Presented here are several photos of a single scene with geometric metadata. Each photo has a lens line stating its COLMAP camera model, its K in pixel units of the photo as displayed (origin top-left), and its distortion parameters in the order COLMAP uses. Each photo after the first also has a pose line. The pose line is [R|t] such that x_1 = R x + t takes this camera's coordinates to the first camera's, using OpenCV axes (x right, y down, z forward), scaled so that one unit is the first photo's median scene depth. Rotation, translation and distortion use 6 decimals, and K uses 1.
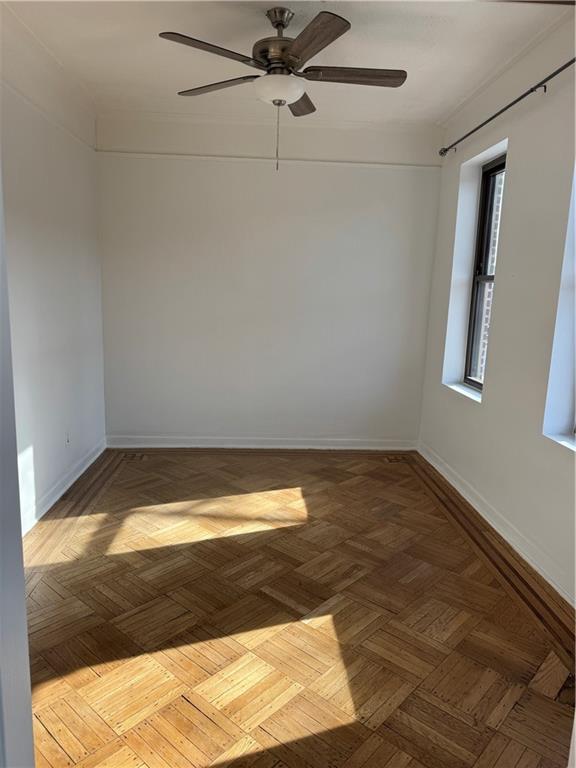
lens RADIAL K [[529.8, 0, 289.3], [0, 529.8, 379.9], [0, 0, 1]] dist [0.043727, -0.066805]
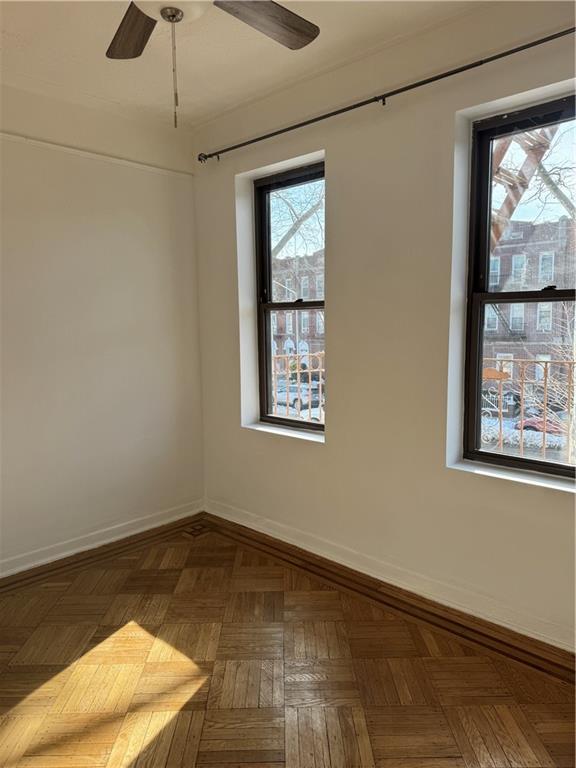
lens RADIAL K [[529.8, 0, 289.1], [0, 529.8, 383.1], [0, 0, 1]] dist [0.043727, -0.066805]
pose [[0.724619, -0.112722, 0.679868, -0.264126], [0.139908, 0.990050, 0.015033, -0.075808], [-0.674798, 0.084225, 0.733181, 0.363806]]
